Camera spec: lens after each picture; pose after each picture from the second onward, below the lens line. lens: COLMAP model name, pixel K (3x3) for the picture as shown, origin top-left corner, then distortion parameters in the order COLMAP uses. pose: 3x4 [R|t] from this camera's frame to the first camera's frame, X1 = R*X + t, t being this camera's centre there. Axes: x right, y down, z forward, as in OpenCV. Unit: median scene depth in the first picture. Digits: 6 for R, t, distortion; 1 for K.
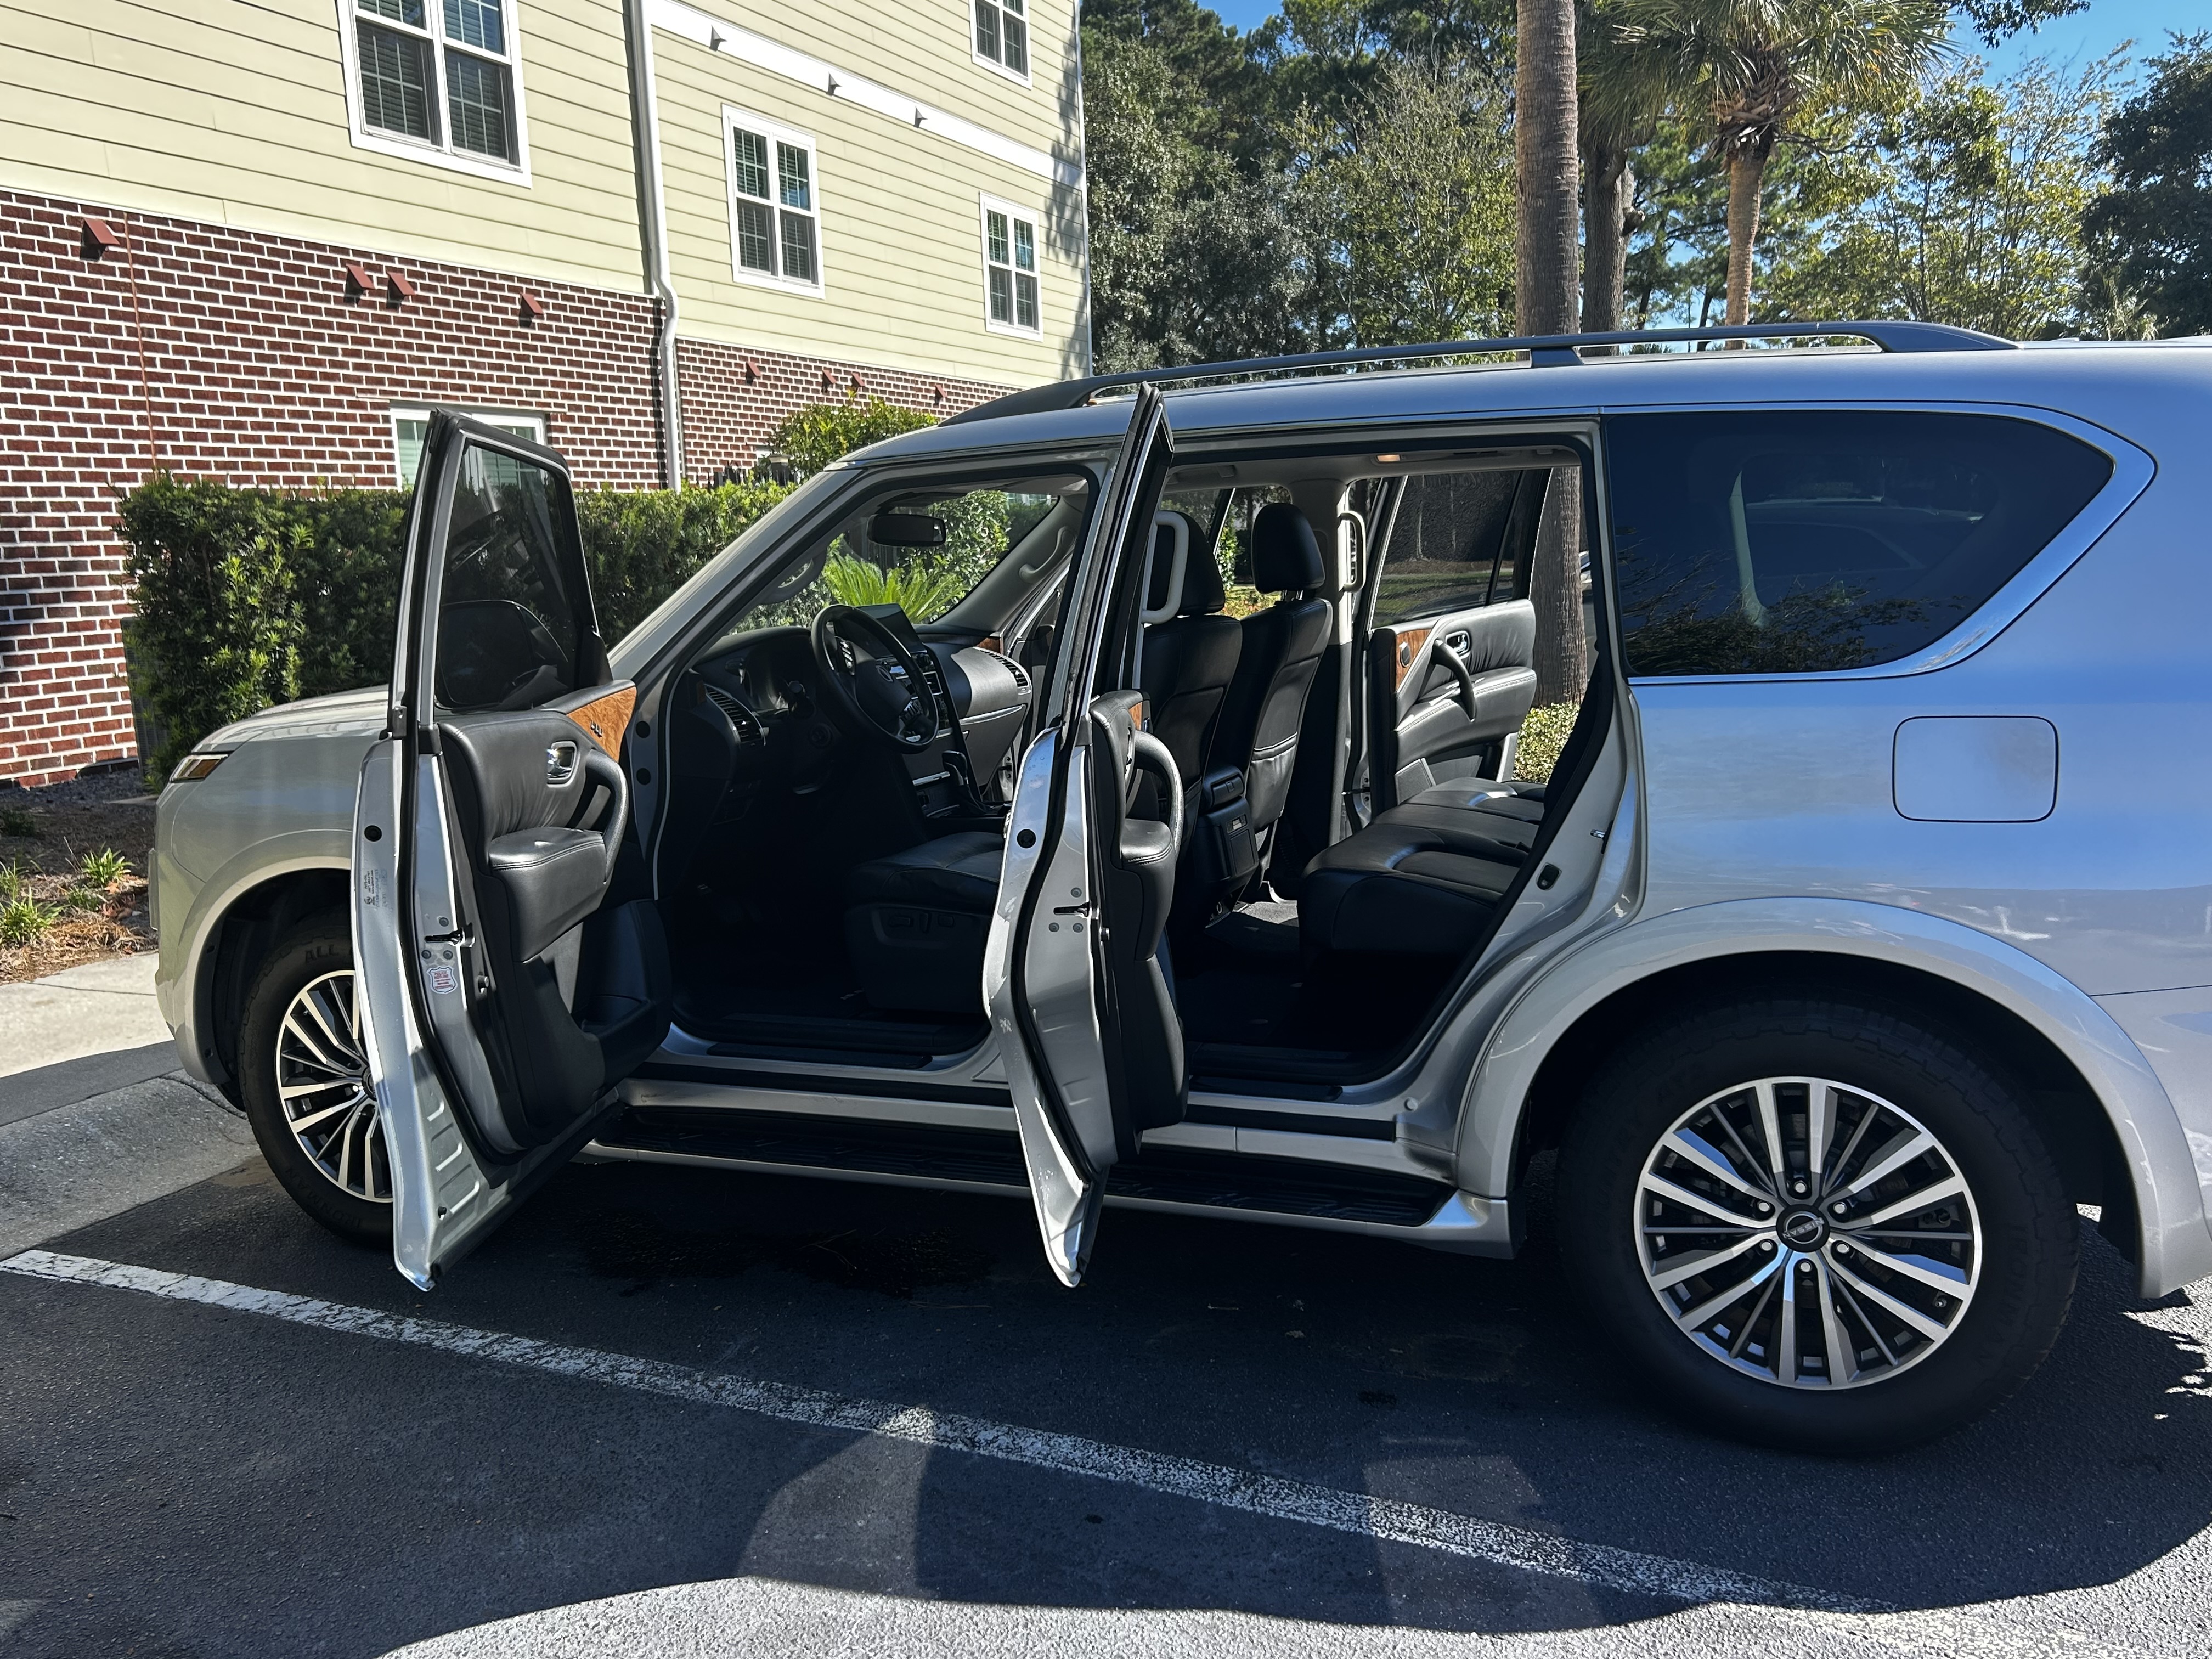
lens RADIAL K [[2002.5, 0, 1071.4], [0, 2002.5, 826.8], [0, 0, 1]] dist [0.029343, -0.046419]
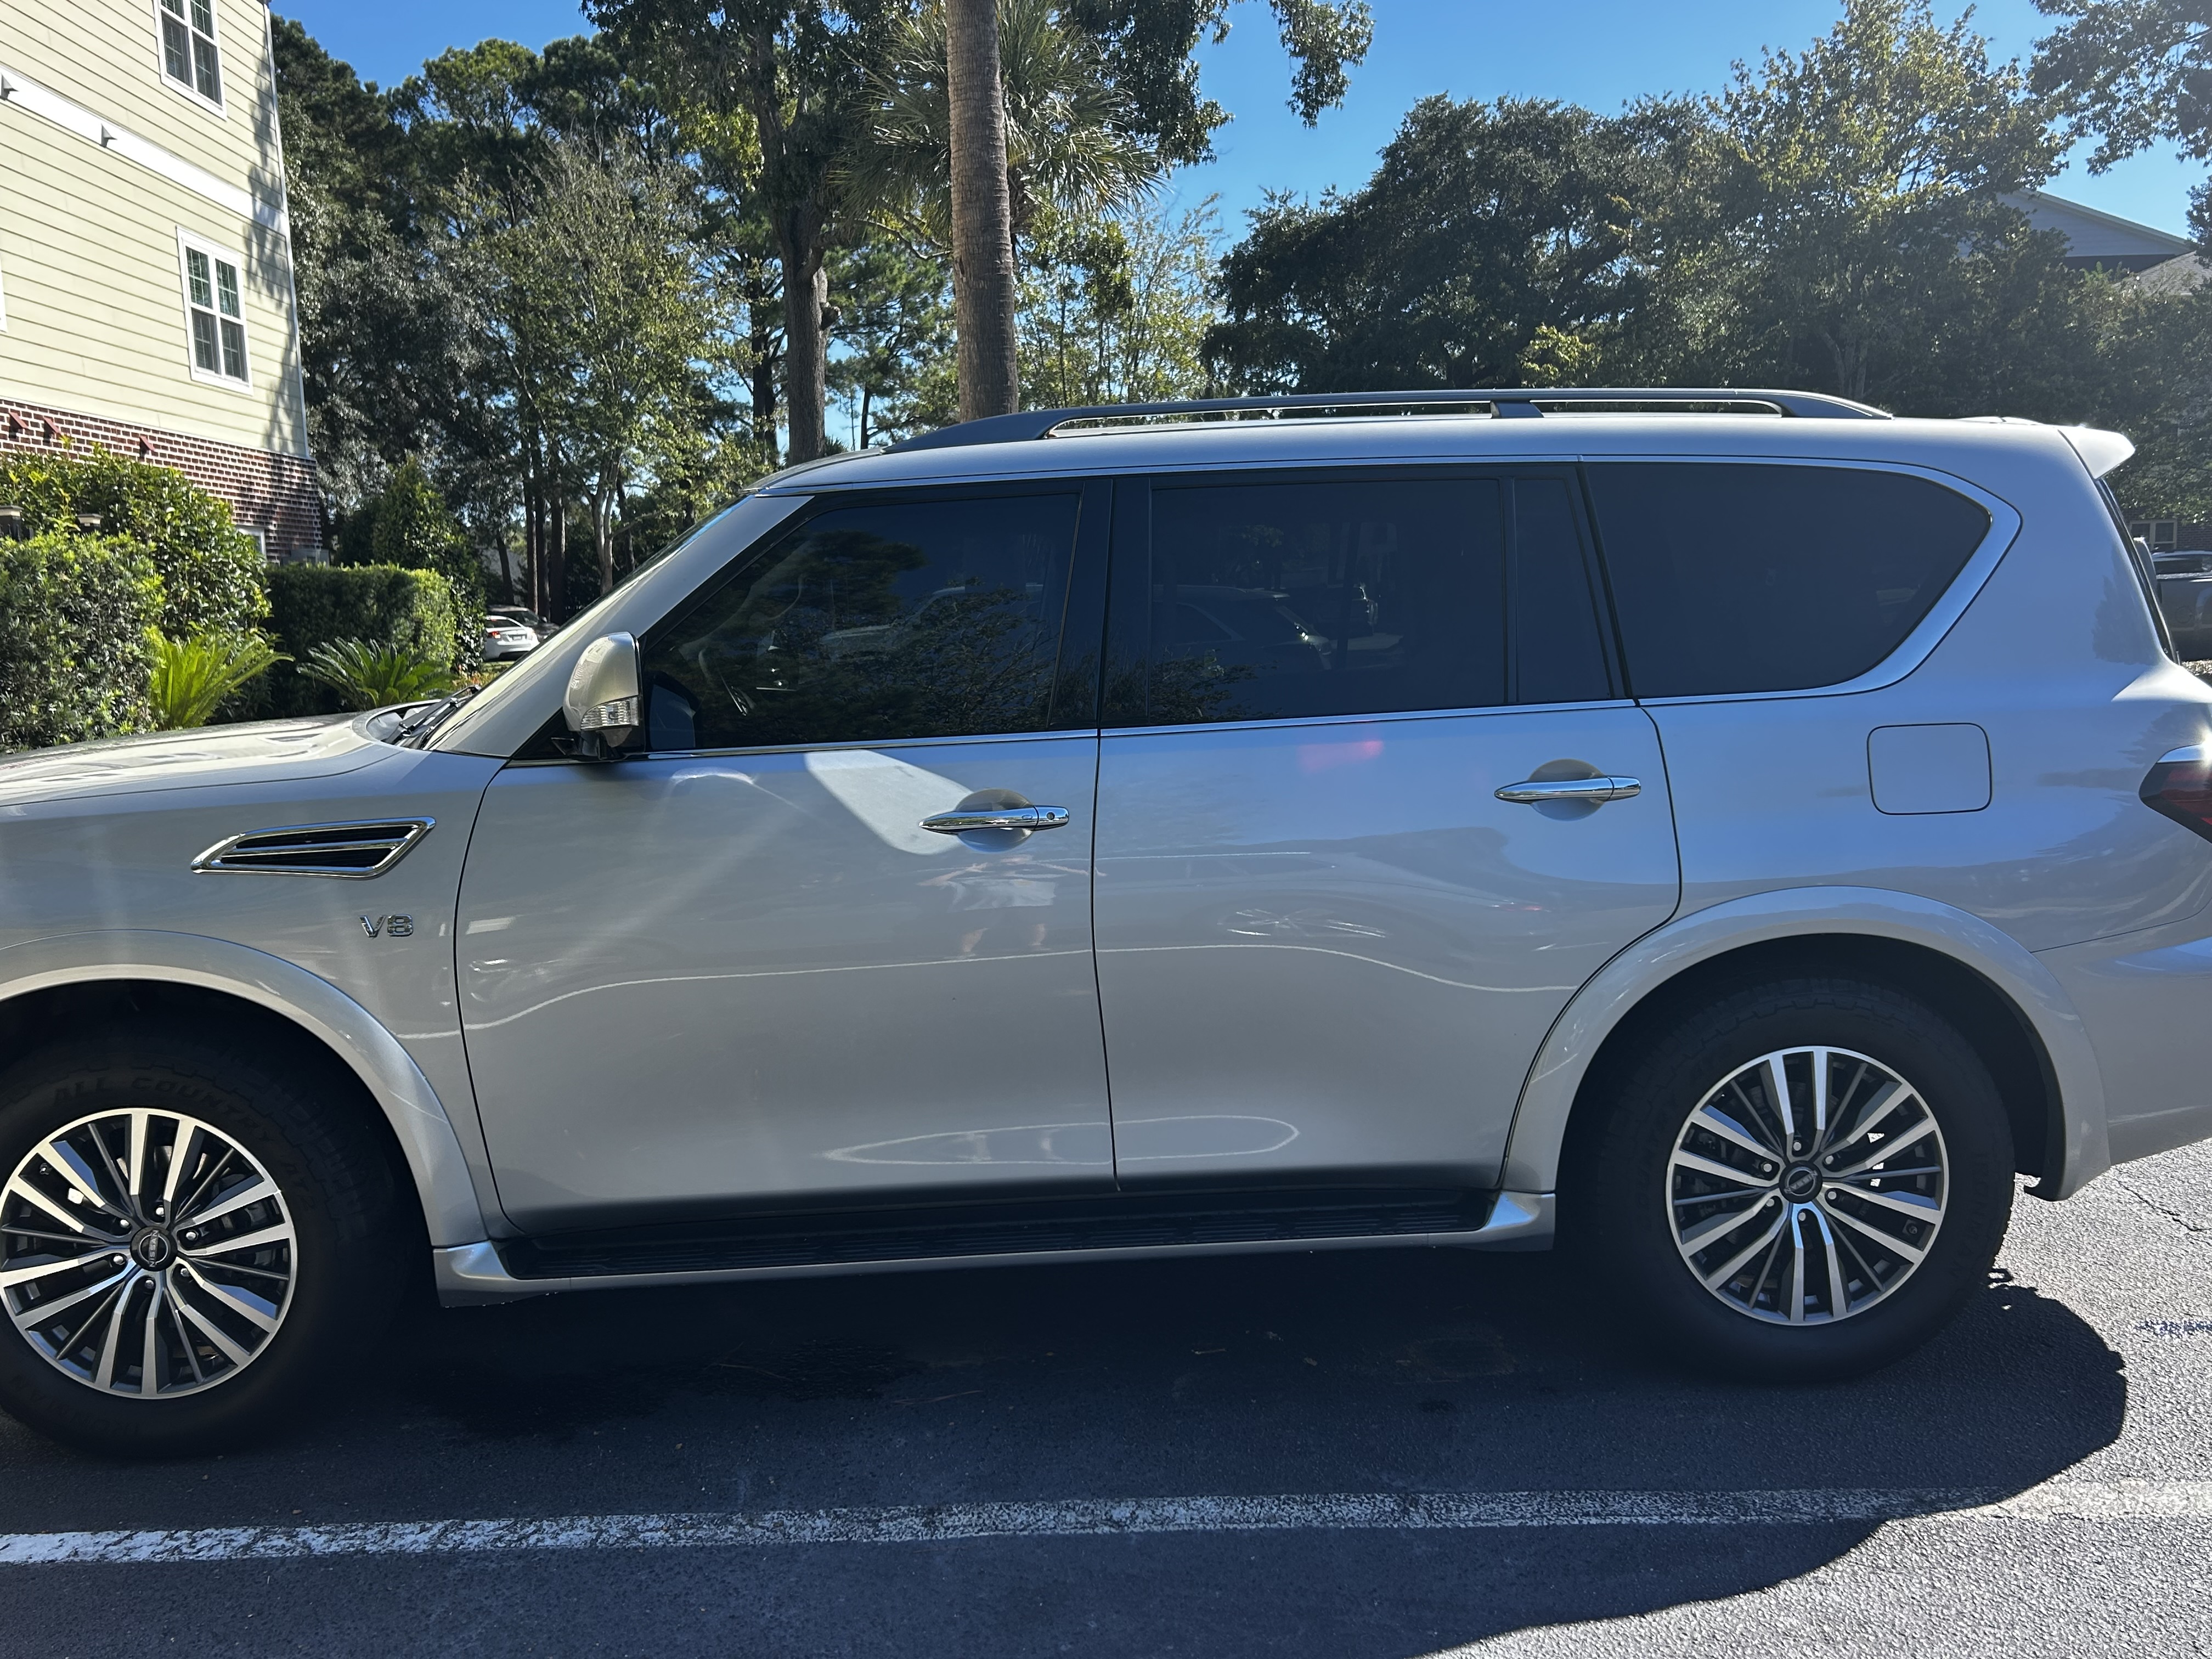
lens RADIAL K [[2002.5, 0, 1071.4], [0, 2002.5, 826.8], [0, 0, 1]] dist [0.029343, -0.046419]
pose [[0.892465, -0.039839, 0.449355, -0.369624], [0.059556, 0.997779, -0.029822, 0.007109], [-0.447169, 0.053377, 0.892856, 0.120009]]
